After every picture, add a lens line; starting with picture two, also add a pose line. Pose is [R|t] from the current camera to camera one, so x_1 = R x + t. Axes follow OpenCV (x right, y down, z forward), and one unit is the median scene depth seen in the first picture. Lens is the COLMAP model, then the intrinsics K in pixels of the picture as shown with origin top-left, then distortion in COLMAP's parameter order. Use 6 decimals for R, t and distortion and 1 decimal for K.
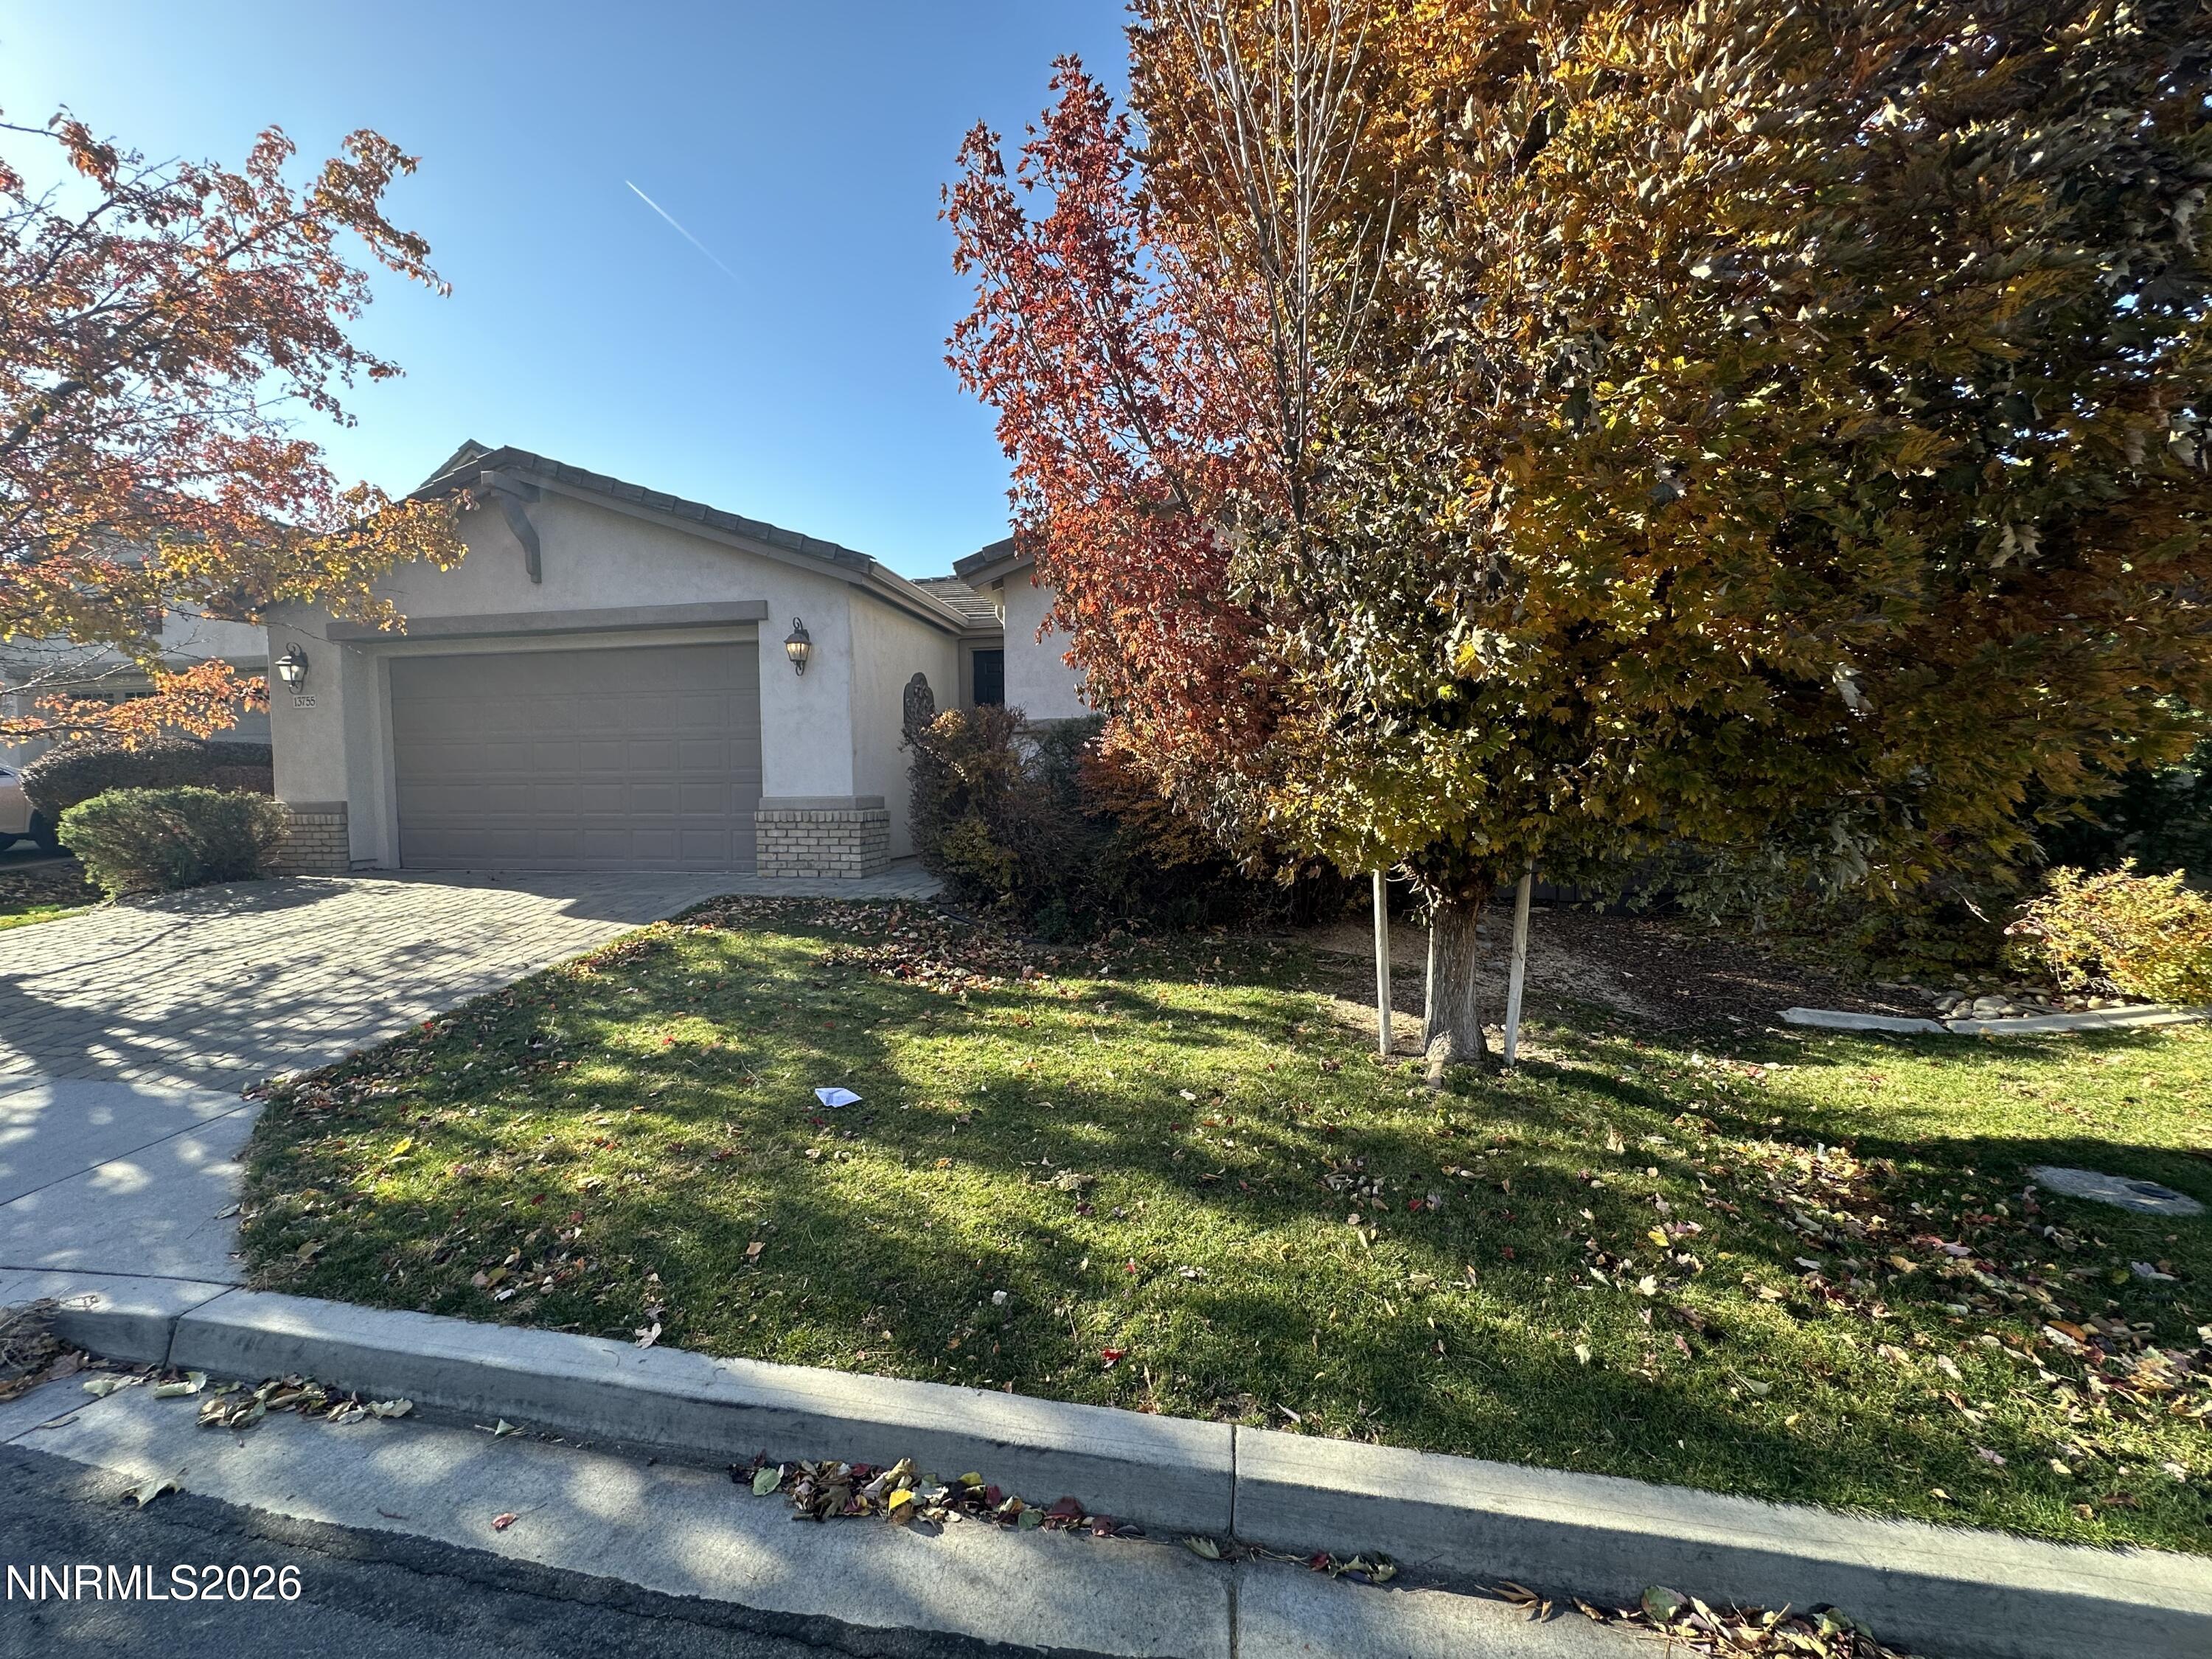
lens RADIAL K [[879.8, 0, 1109.3], [0, 879.8, 827.9], [0, 0, 1]] dist [-0.003200, 0.000515]
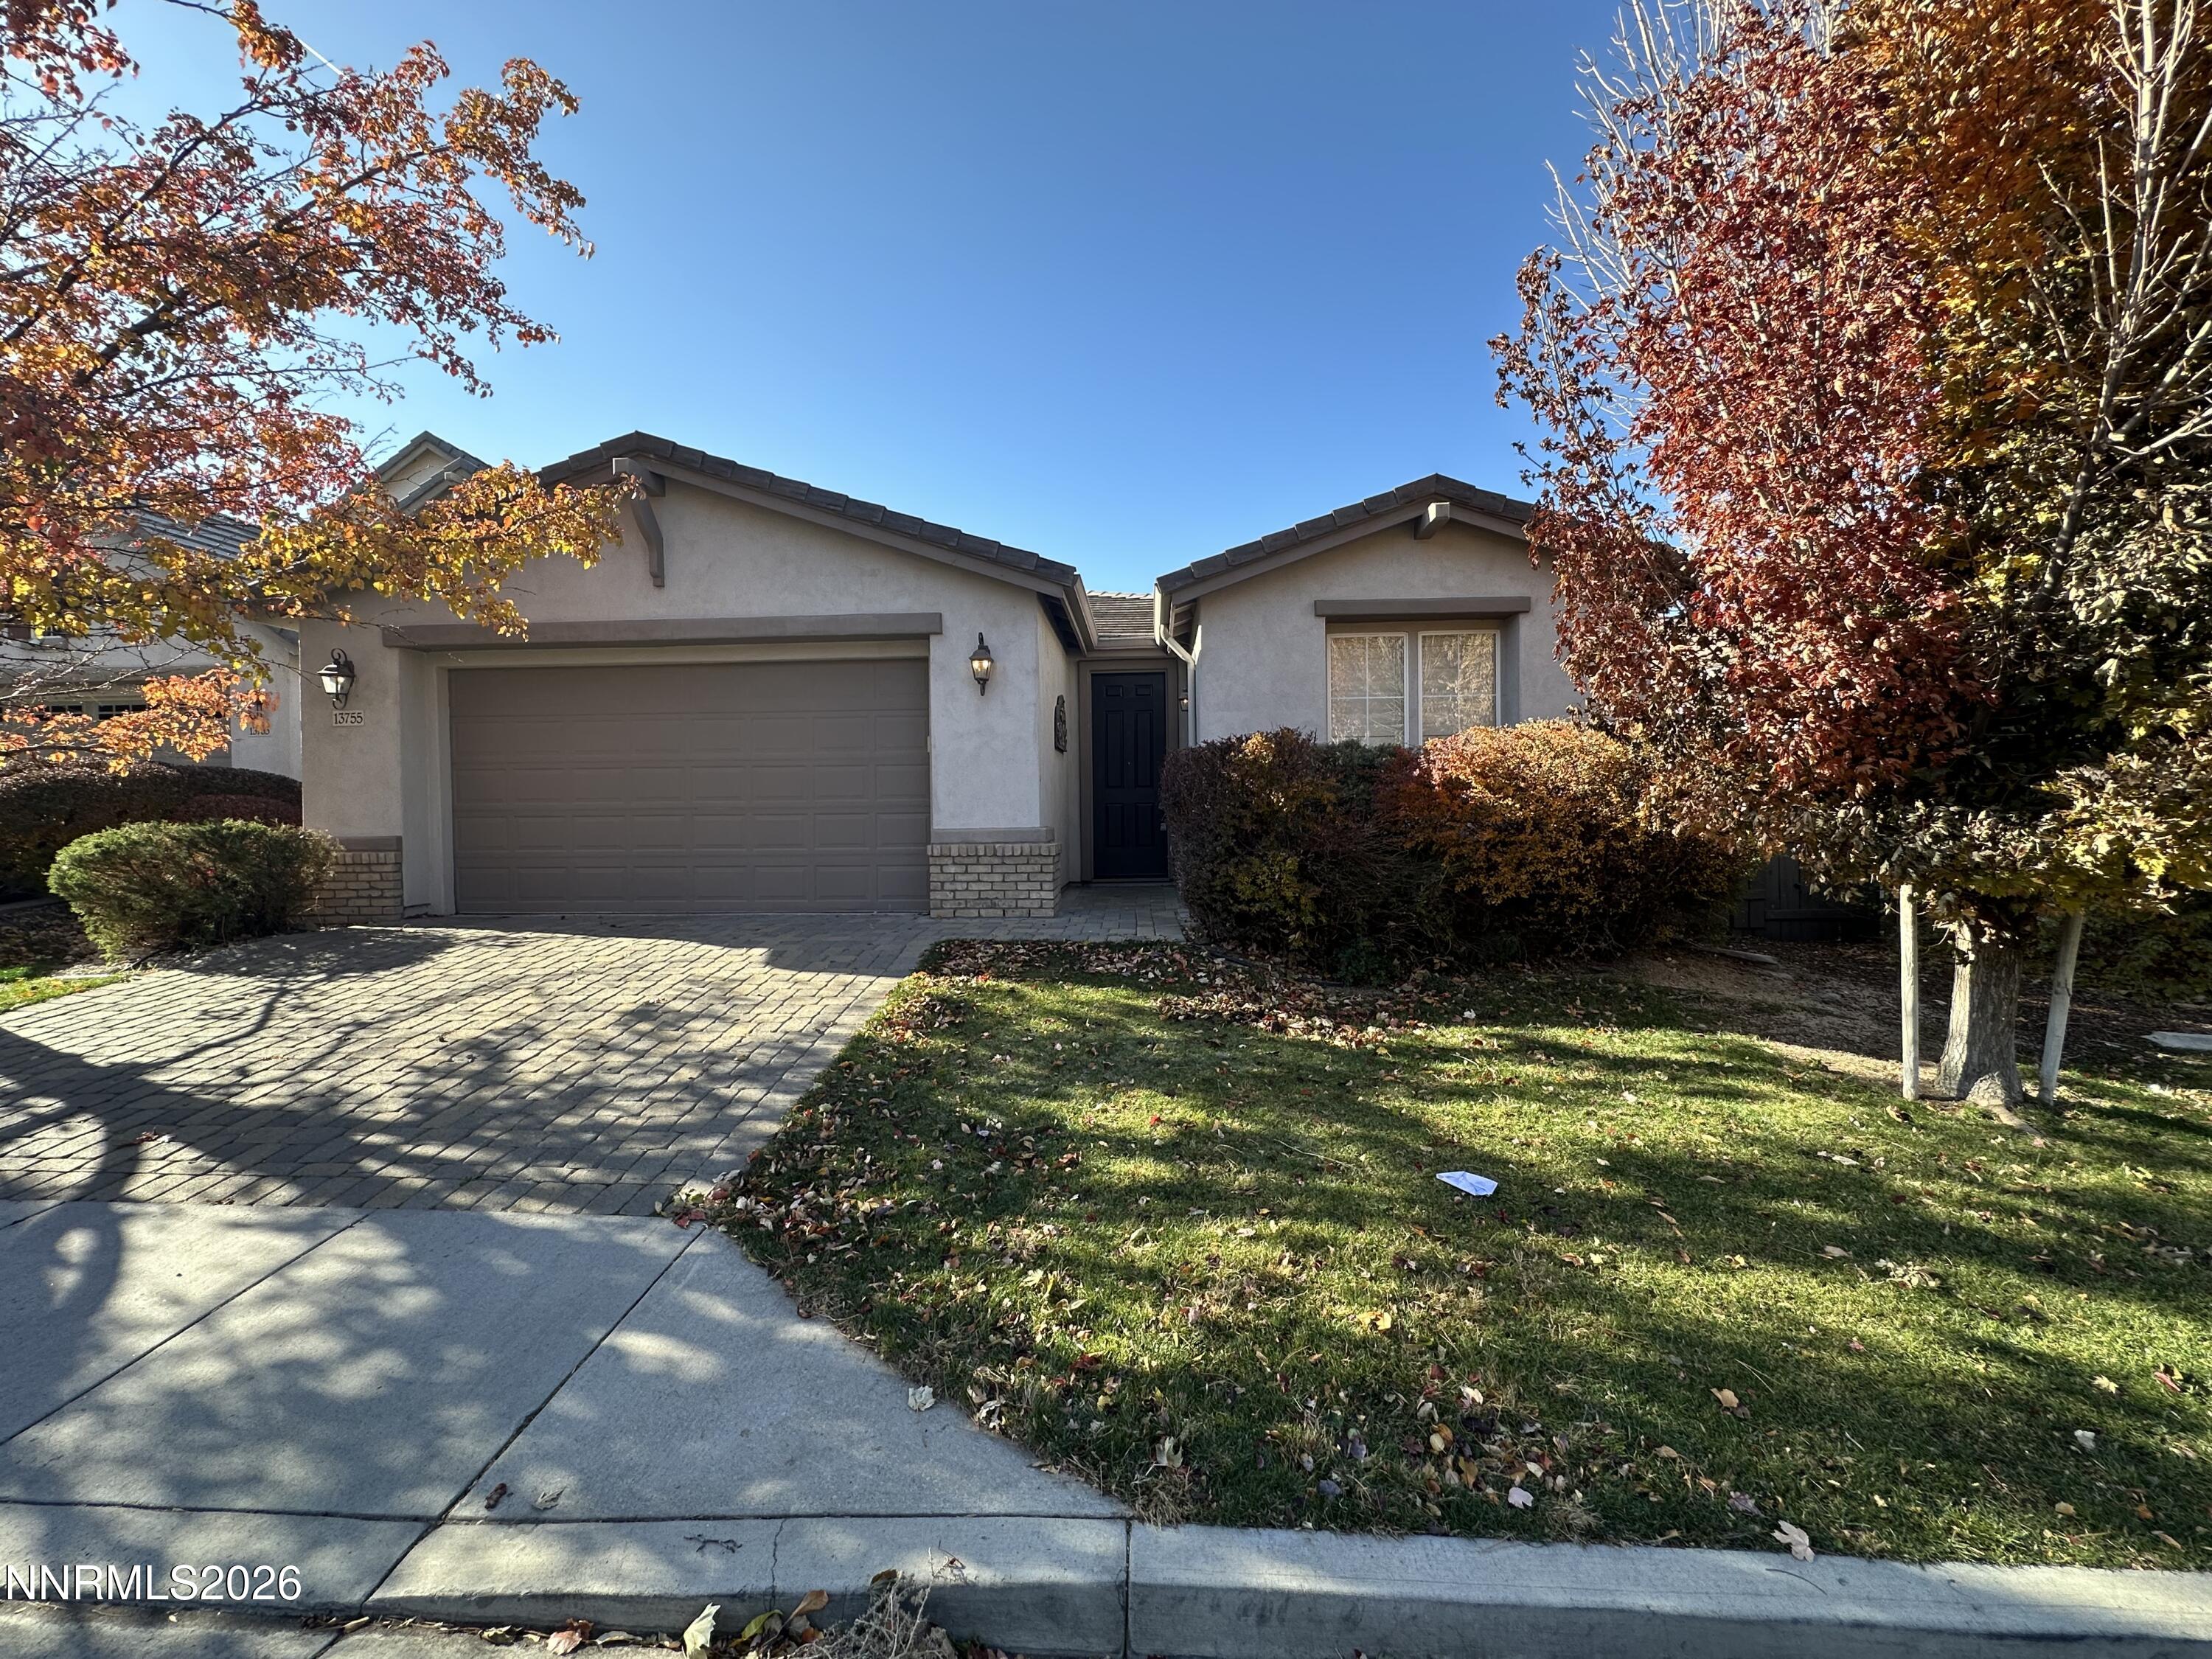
lens RADIAL K [[879.8, 0, 1109.5], [0, 879.8, 826.9], [0, 0, 1]] dist [-0.003200, 0.000515]
pose [[0.992037, -0.004246, 0.125877, -0.376424], [0.008461, 0.999421, -0.032970, -0.006745], [-0.125664, 0.033773, 0.991498, 0.093467]]
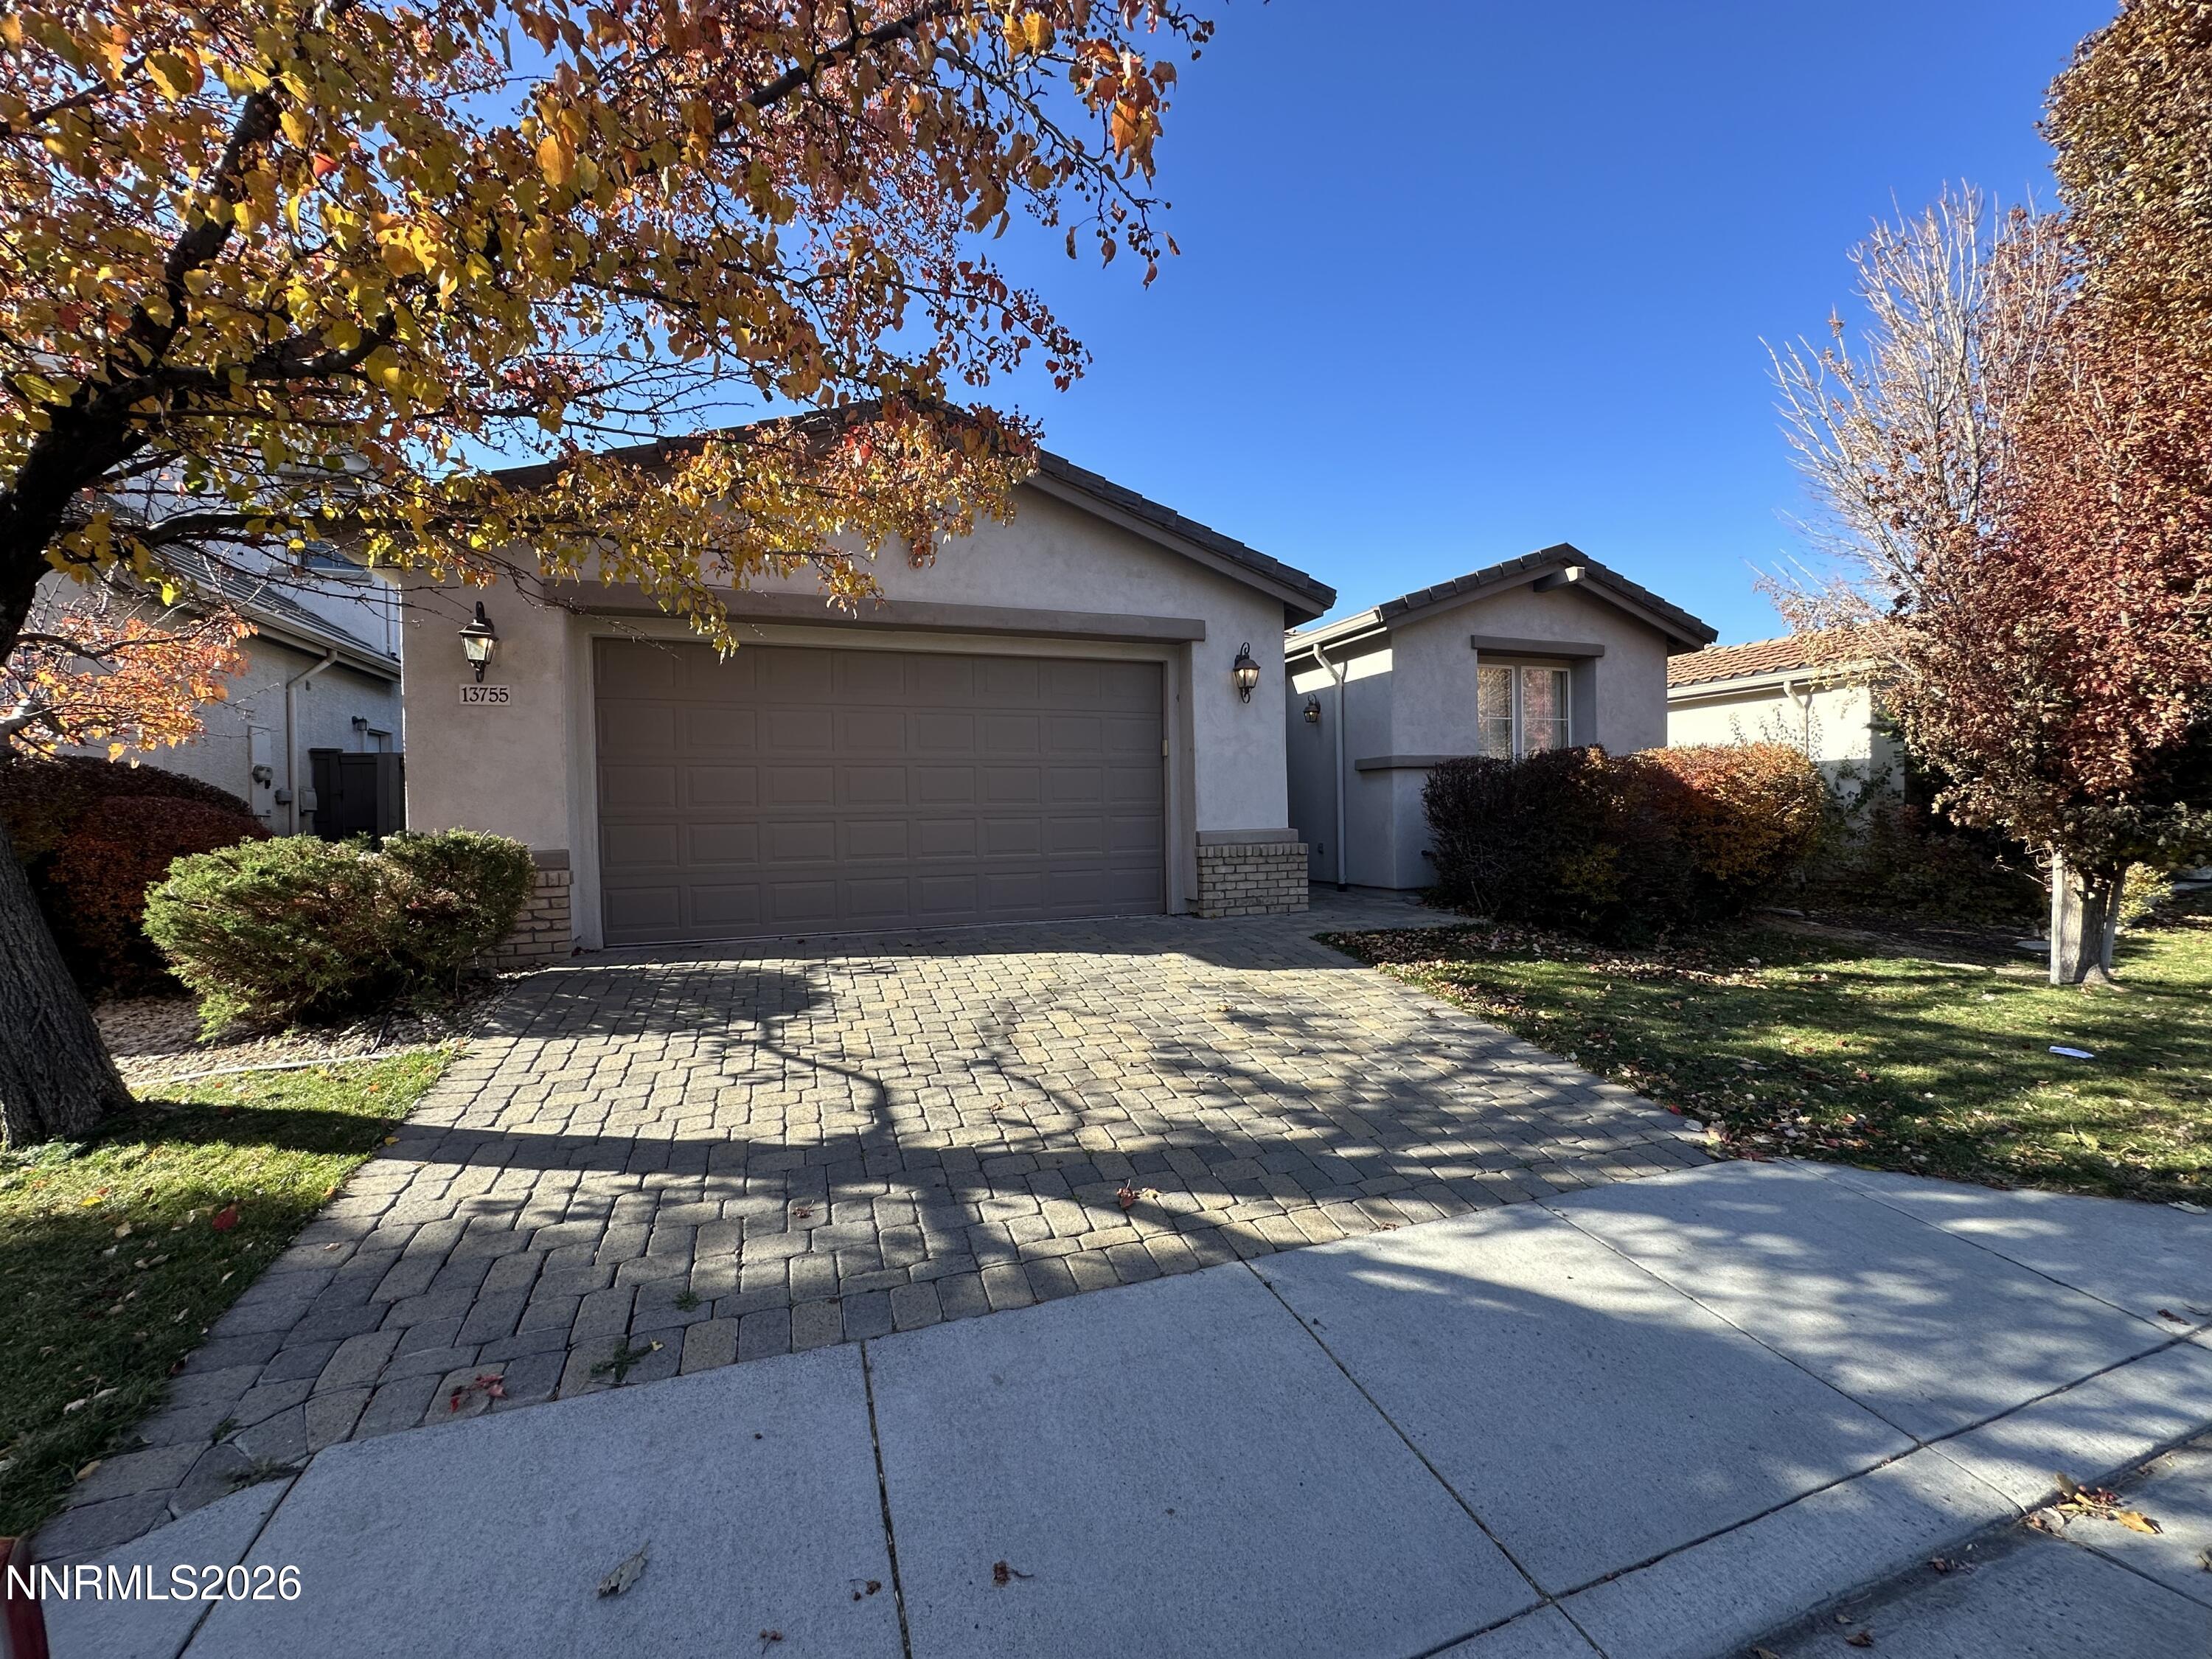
lens RADIAL K [[879.8, 0, 1107.7], [0, 879.8, 825.0], [0, 0, 1]] dist [-0.003200, 0.000515]
pose [[0.861845, -0.013479, 0.506993, -1.080556], [0.034363, 0.998902, -0.031858, -0.017703], [-0.506007, 0.044878, 0.861361, 0.289777]]
